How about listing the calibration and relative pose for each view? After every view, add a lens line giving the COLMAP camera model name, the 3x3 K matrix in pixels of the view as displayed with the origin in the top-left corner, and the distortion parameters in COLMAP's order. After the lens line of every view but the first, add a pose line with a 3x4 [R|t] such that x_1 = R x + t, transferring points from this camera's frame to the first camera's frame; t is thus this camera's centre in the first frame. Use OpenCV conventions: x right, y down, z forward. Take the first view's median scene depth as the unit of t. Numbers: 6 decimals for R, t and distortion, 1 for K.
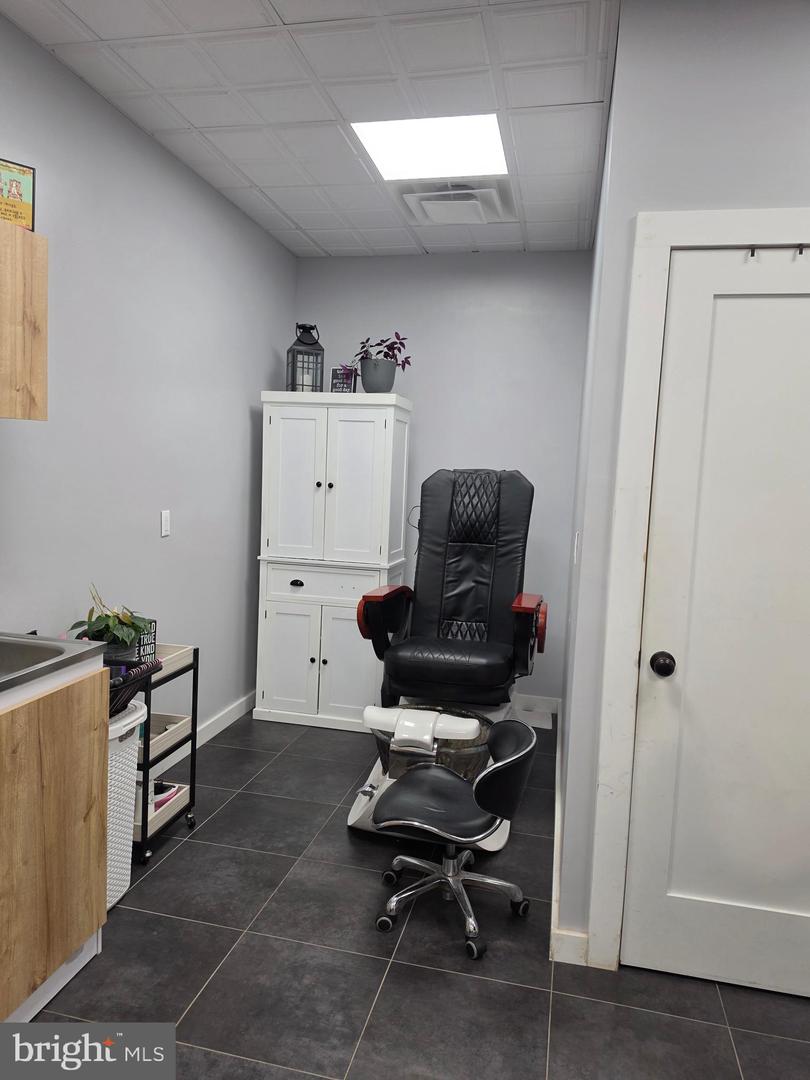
lens RADIAL K [[741.5, 0, 400.7], [0, 741.5, 549.0], [0, 0, 1]] dist [-0.003063, -0.003927]
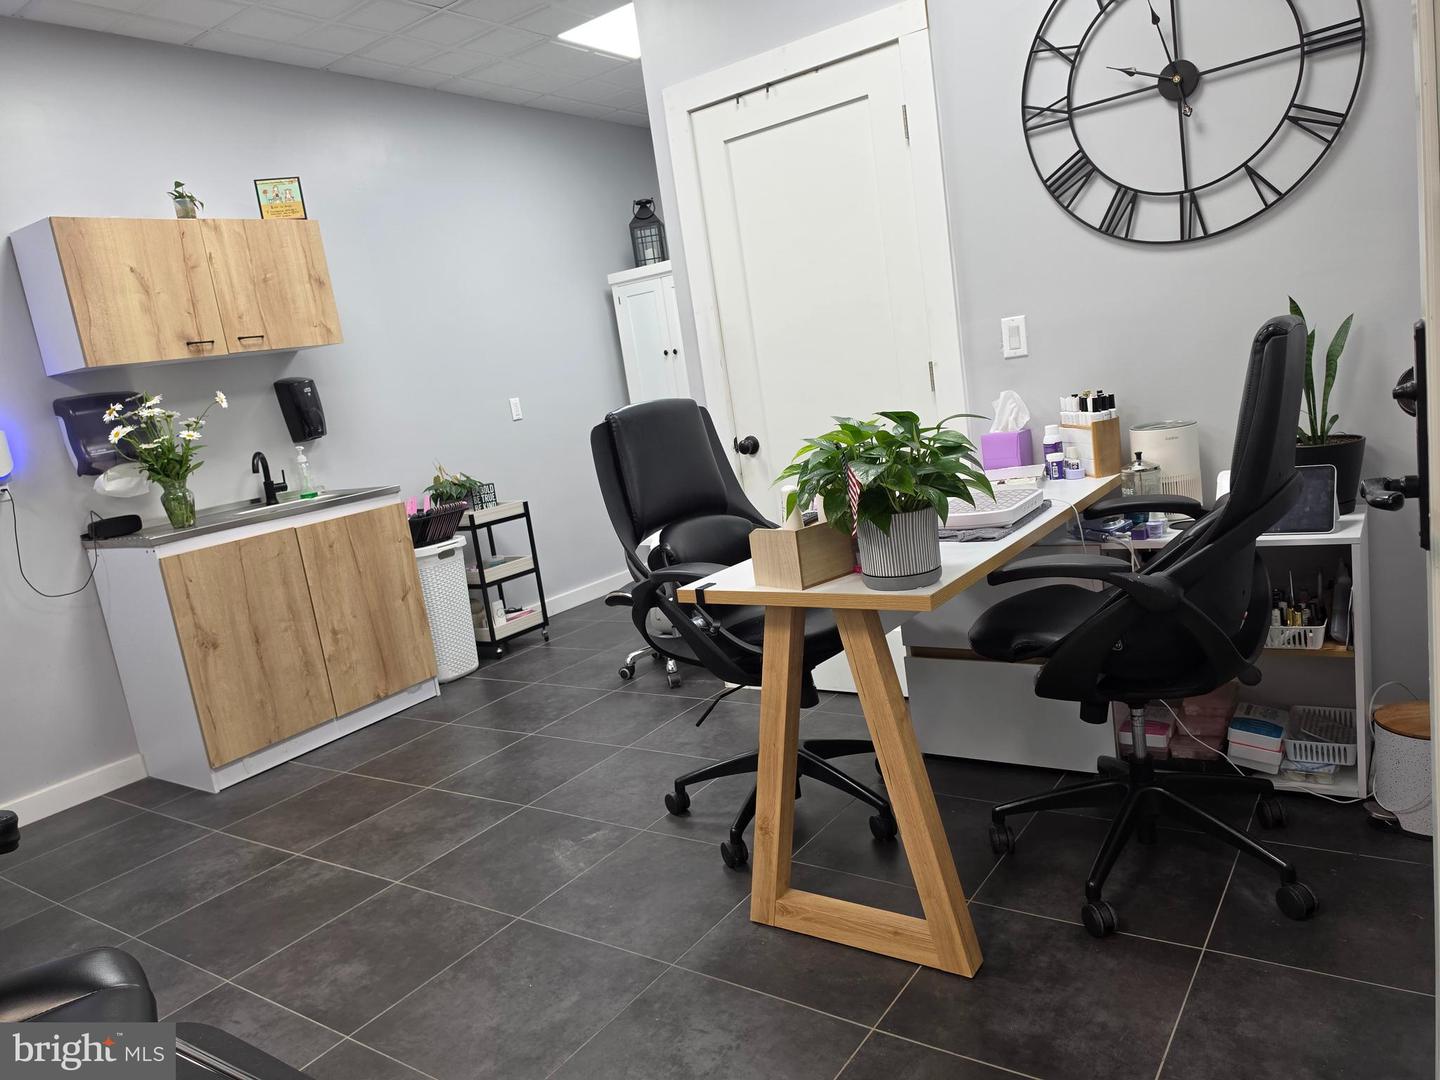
lens RADIAL K [[992.5, 0, 724.8], [0, 992.5, 545.9], [0, 0, 1]] dist [0.118251, -0.180584]
pose [[0.910940, -0.109863, -0.397641, 1.014755], [0.145529, 0.987499, 0.060553, 0.226502], [0.386017, -0.113029, 0.915541, -0.625876]]
